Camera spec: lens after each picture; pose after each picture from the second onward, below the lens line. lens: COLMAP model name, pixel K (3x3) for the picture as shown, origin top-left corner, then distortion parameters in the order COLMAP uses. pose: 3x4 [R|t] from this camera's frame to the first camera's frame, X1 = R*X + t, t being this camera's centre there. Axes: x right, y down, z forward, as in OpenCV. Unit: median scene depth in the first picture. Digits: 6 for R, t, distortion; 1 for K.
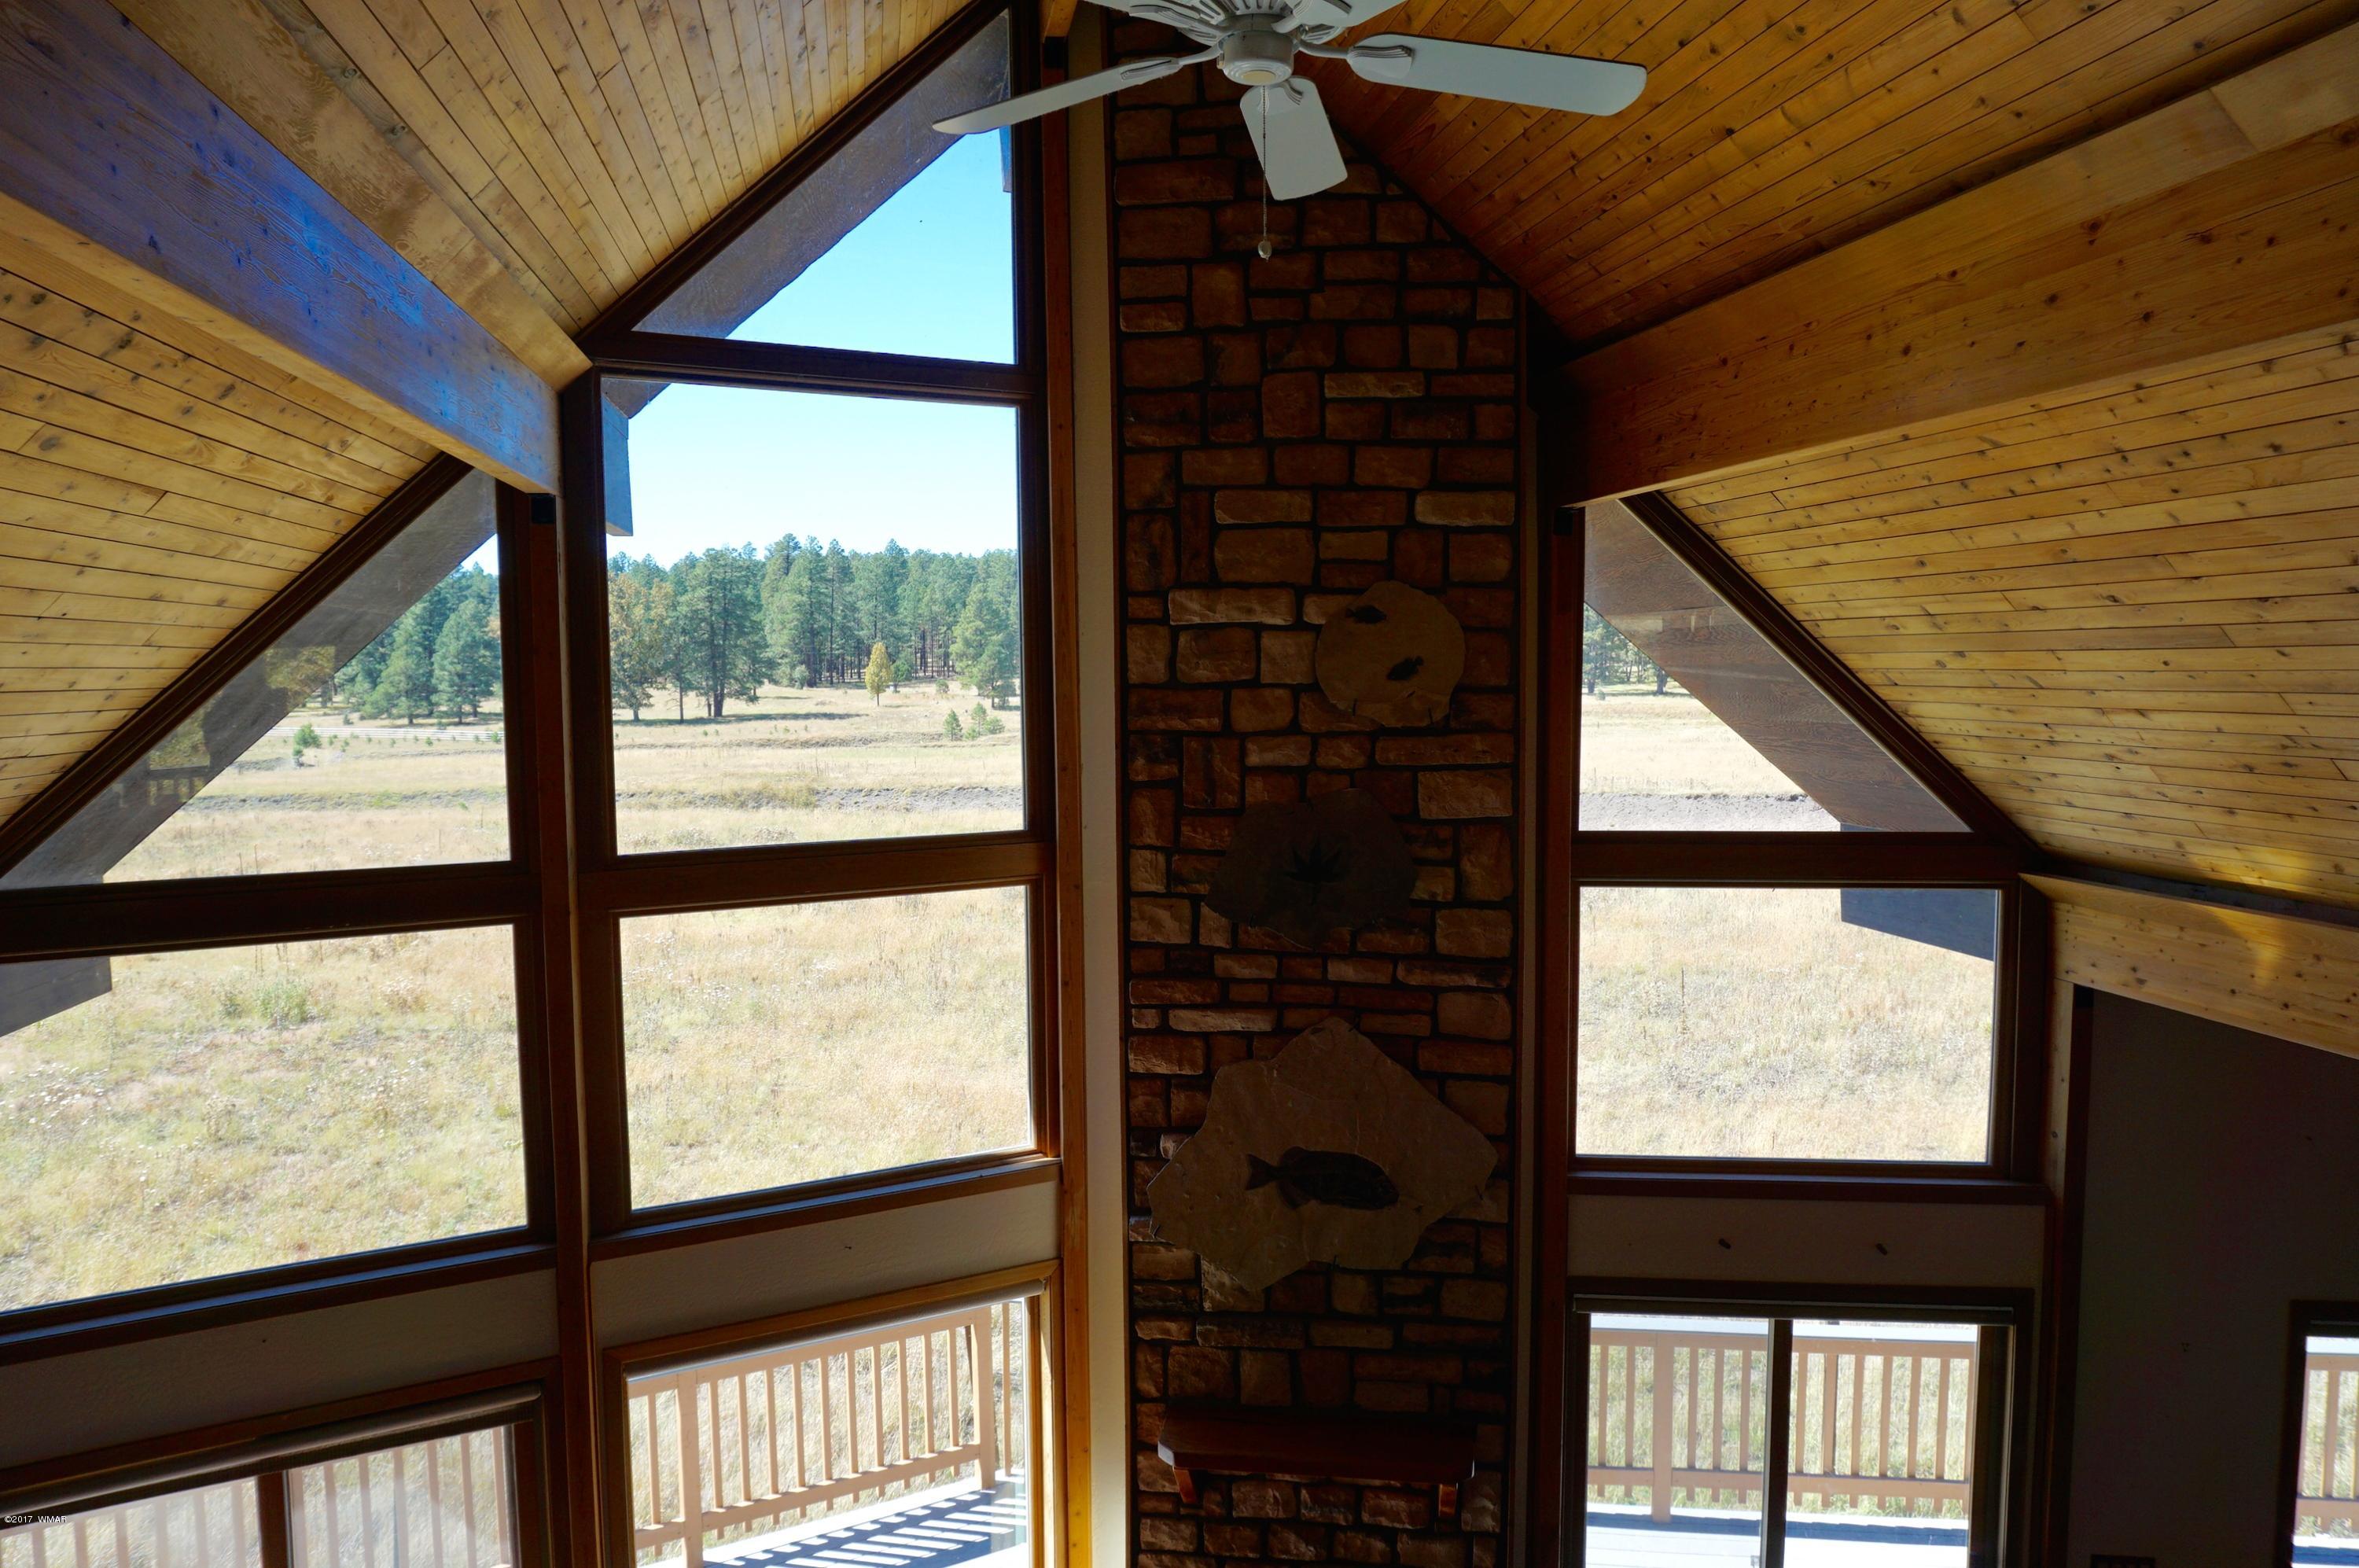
lens RADIAL K [[1563.5, 0, 1180.5], [0, 1563.5, 781.1], [0, 0, 1]] dist [-0.039129, 0.002976]
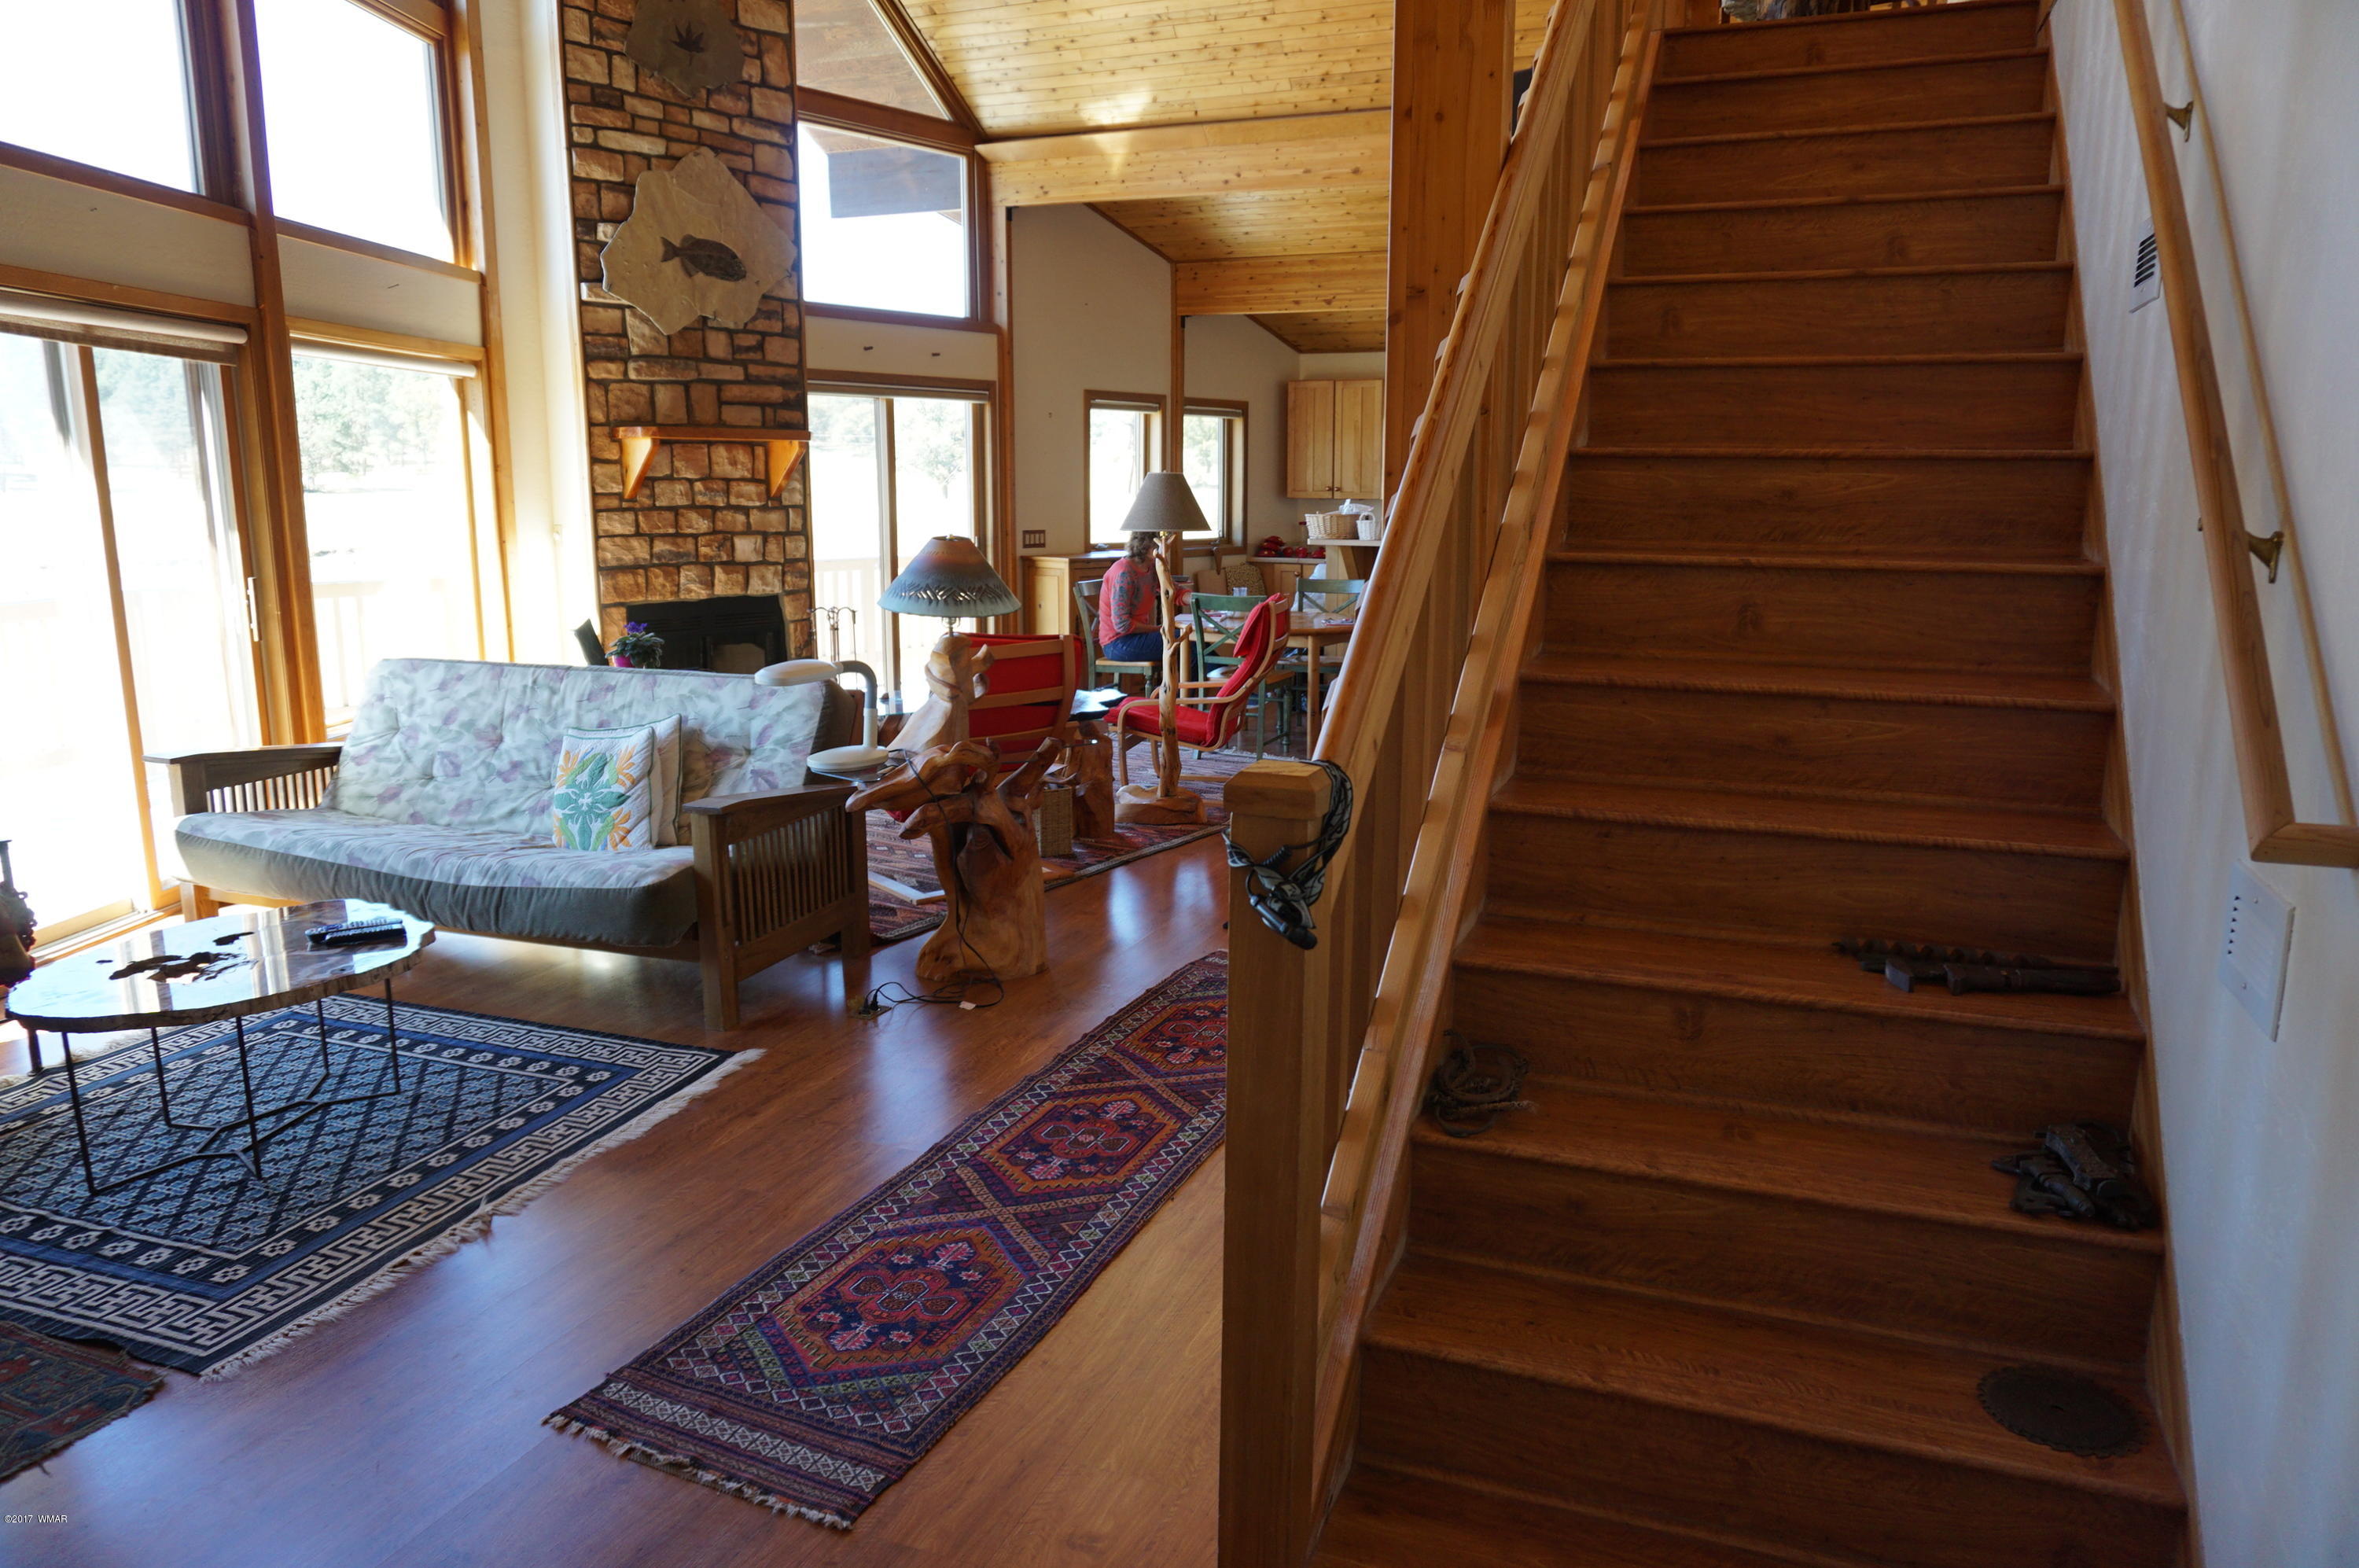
lens RADIAL K [[1563.5, 0, 1183.6], [0, 1563.5, 791.5], [0, 0, 1]] dist [-0.039129, 0.002976]
pose [[0.530570, -0.156094, 0.833145, -0.996347], [0.056839, 0.987237, 0.148767, 0.564648], [-0.845733, -0.031576, 0.532671, -0.222620]]
